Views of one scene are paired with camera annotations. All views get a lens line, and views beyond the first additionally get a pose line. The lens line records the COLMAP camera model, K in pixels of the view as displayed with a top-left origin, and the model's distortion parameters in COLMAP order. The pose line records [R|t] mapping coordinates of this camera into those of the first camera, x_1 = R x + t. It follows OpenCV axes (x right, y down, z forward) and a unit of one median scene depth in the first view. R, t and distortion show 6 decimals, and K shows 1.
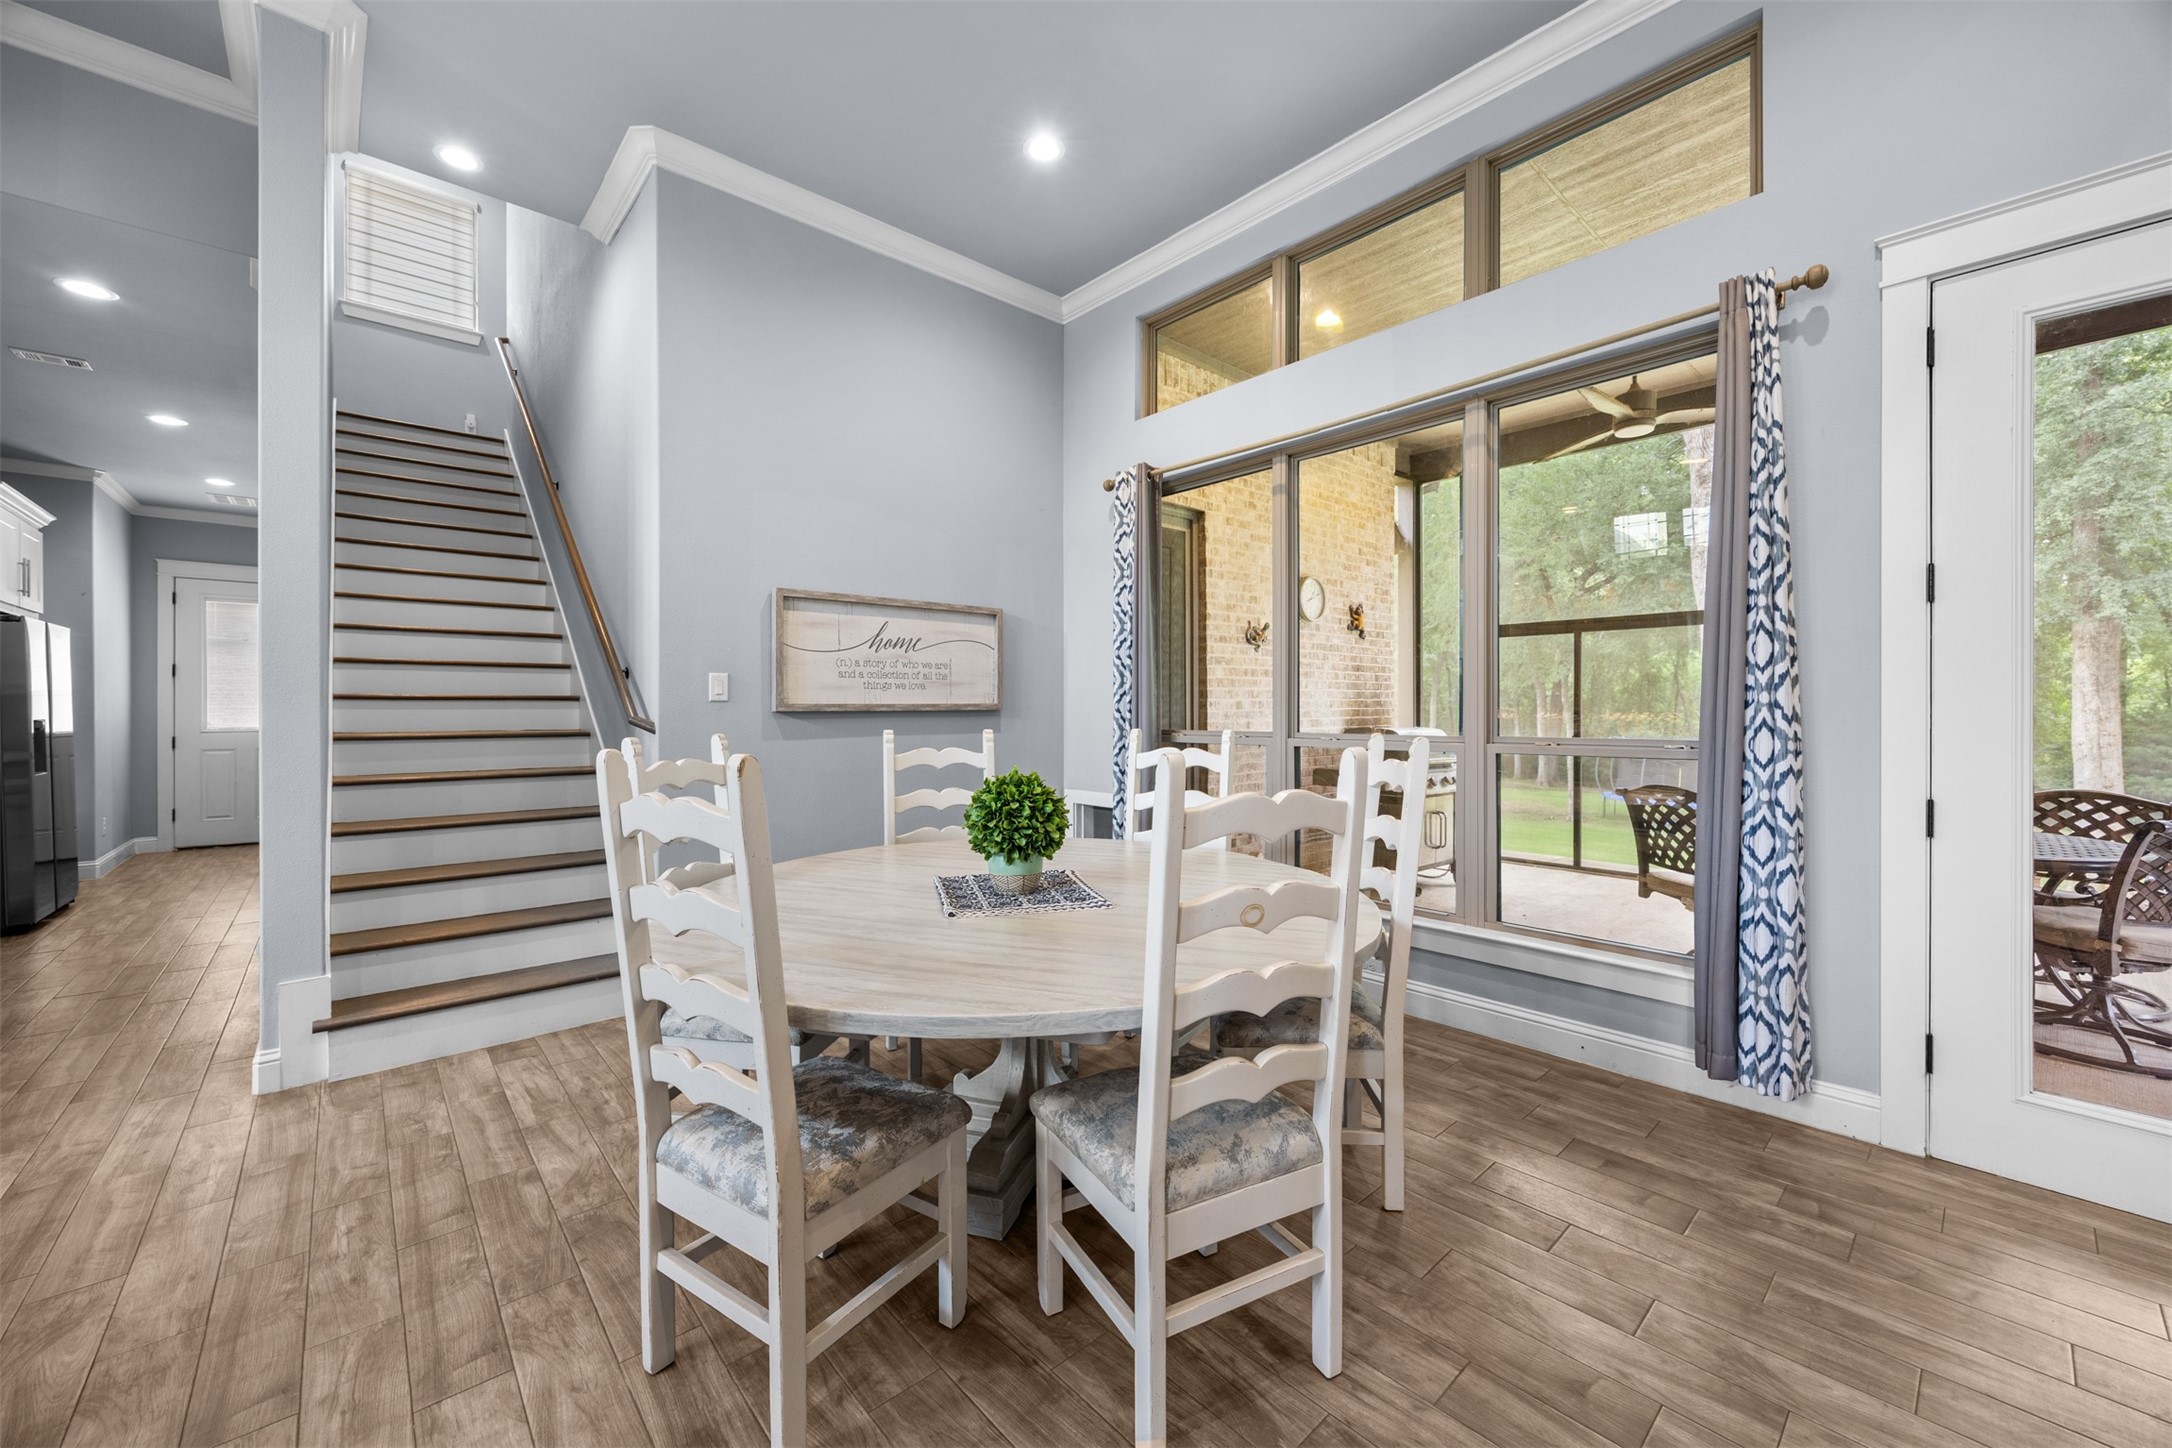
lens RADIAL K [[849.0, 0, 1101.7], [0, 849.0, 714.2], [0, 0, 1]] dist [-0.000801, -0.000007]
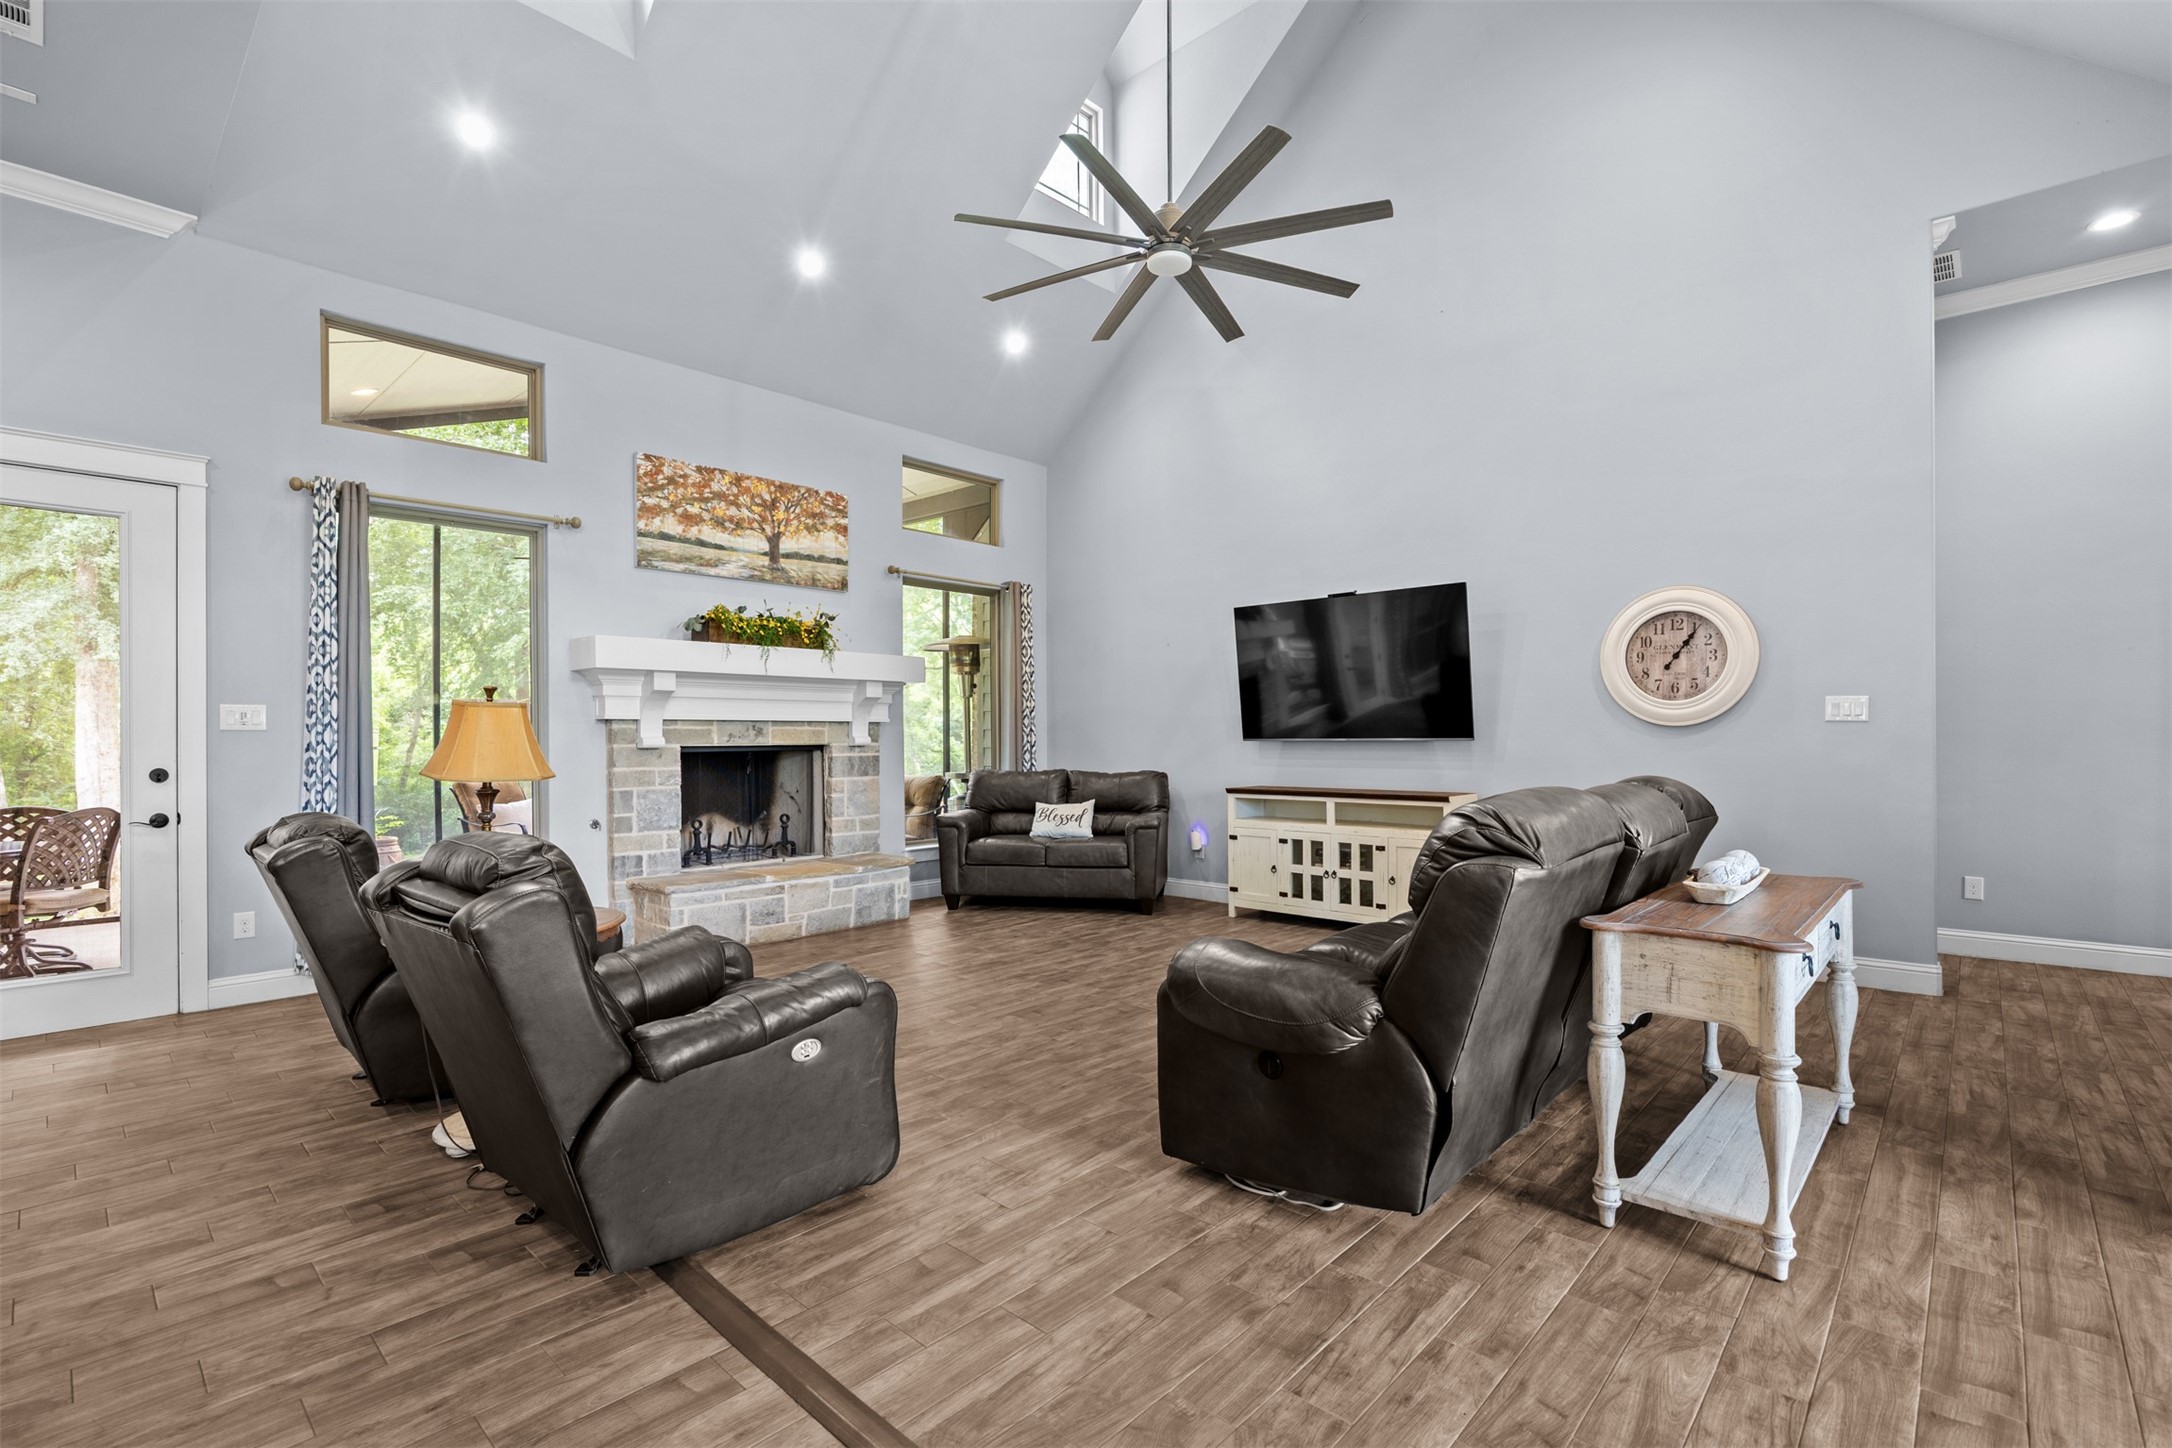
lens RADIAL K [[975.1, 0, 1077.3], [0, 975.1, 732.7], [0, 0, 1]] dist [-0.022194, 0.000175]
pose [[-0.078389, 0.007441, 0.996895, -0.370981], [0.011754, 0.999910, -0.006539, 0.004036], [-0.996854, 0.011205, -0.078469, -0.443957]]
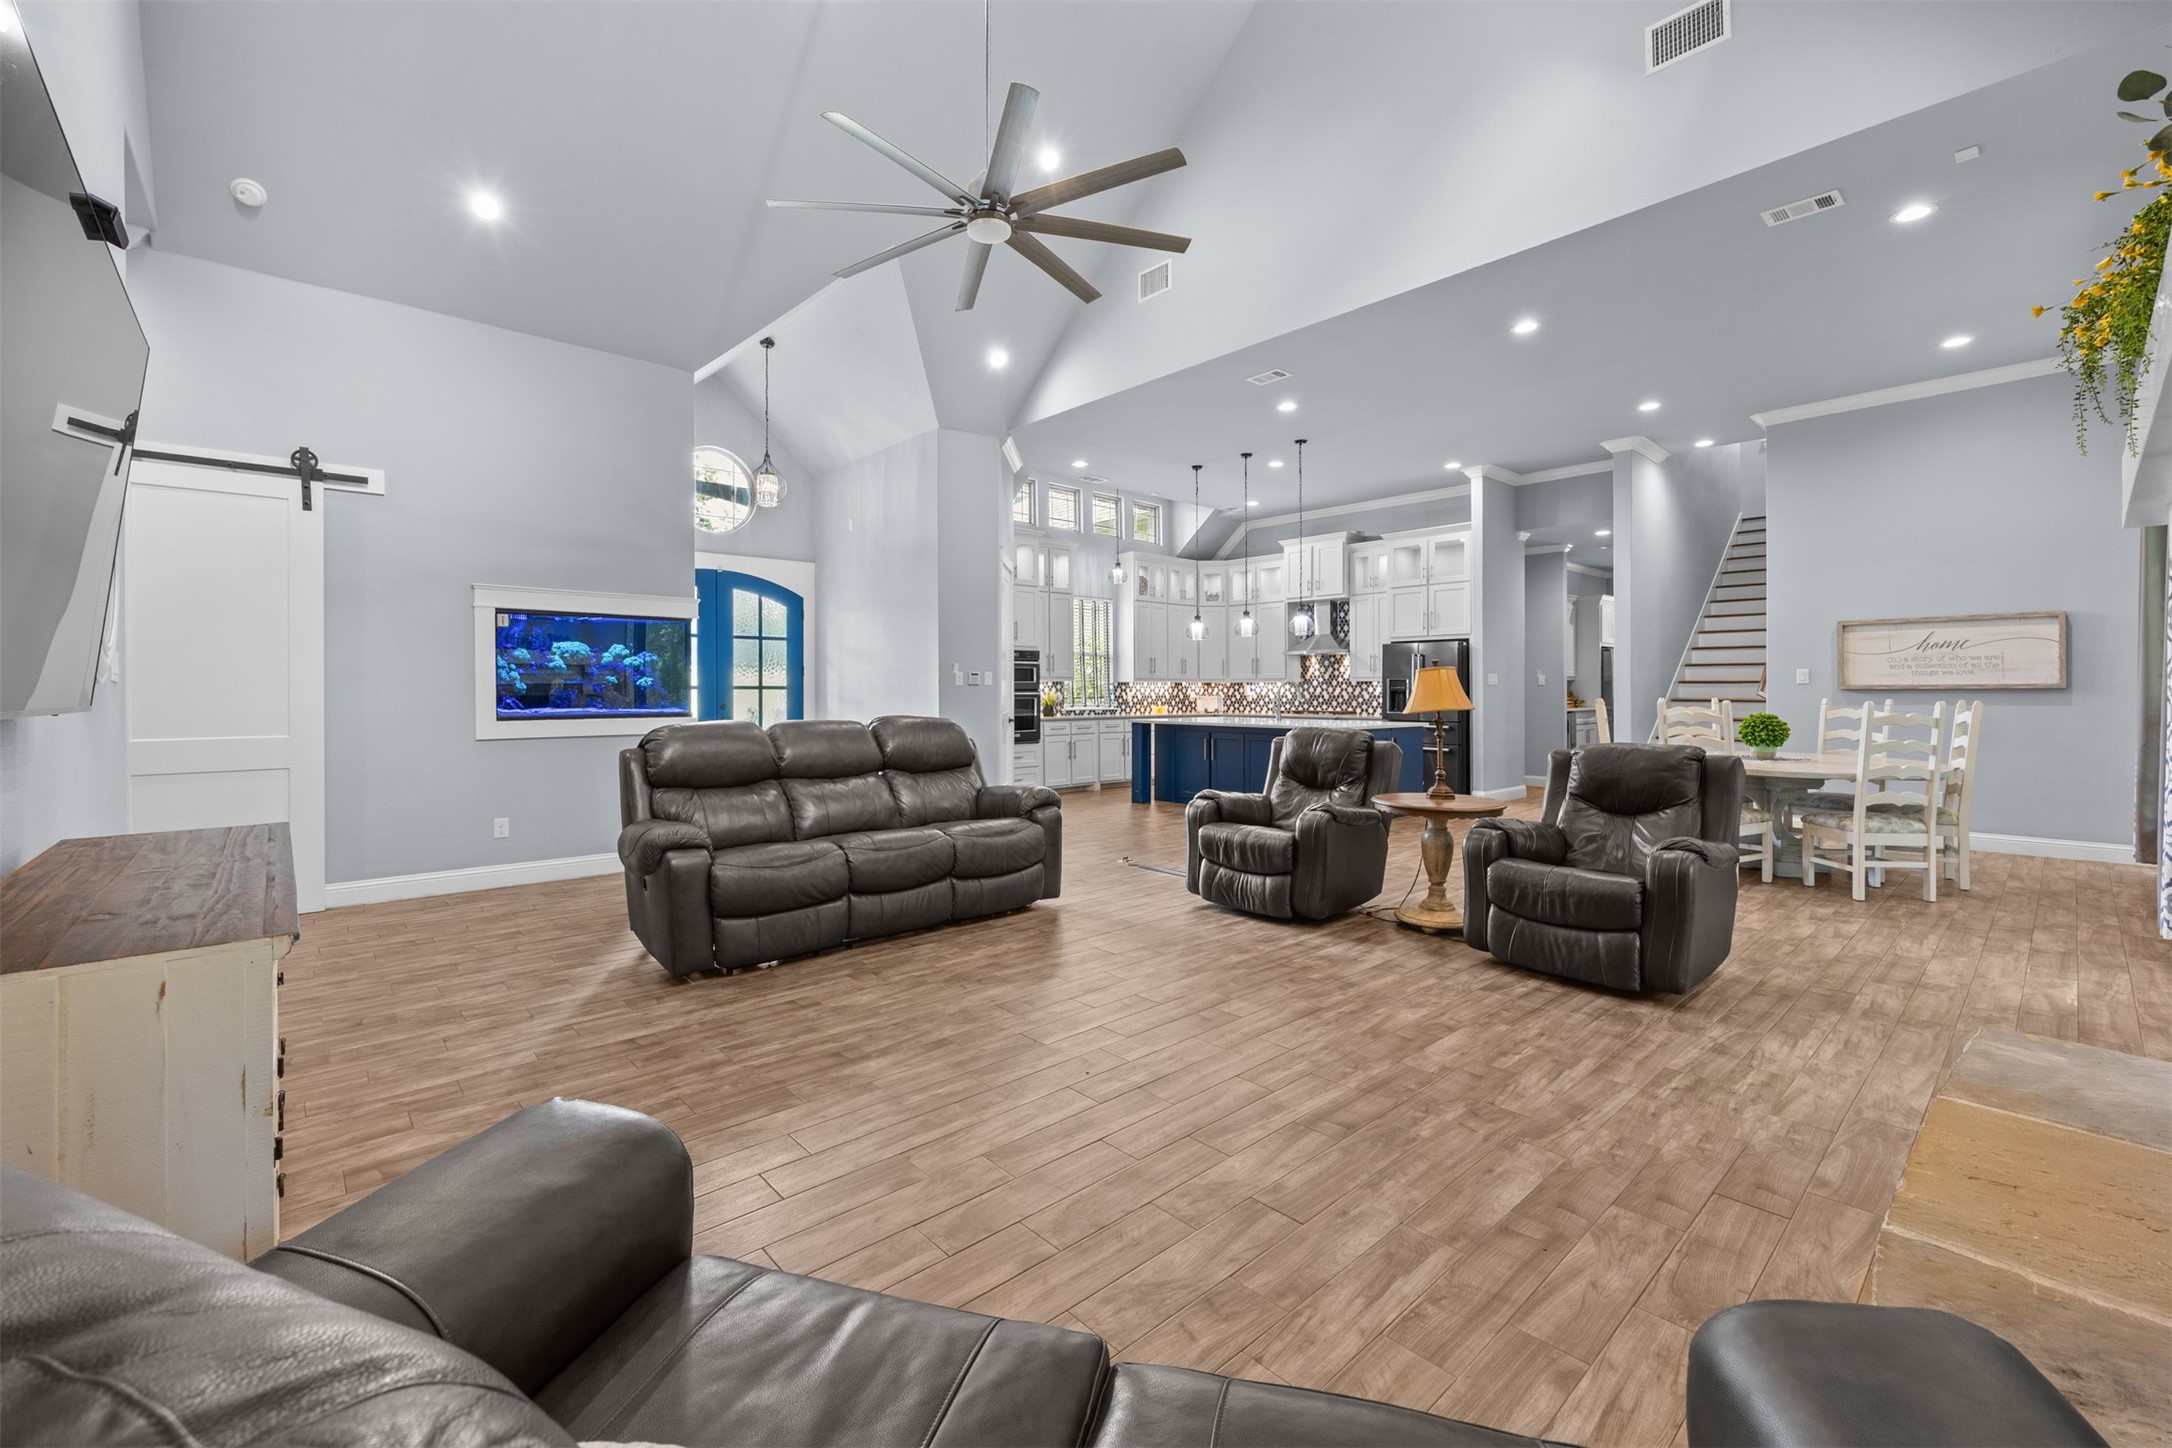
lens RADIAL K [[884.1, 0, 1085.6], [0, 884.1, 690.8], [0, 0, 1]] dist [-0.002723, -0.000116]
pose [[0.016211, 0.001673, -0.999867, 1.218283], [-0.001530, 0.999997, 0.001648, -0.001166], [0.999867, 0.001503, 0.016214, -0.522800]]
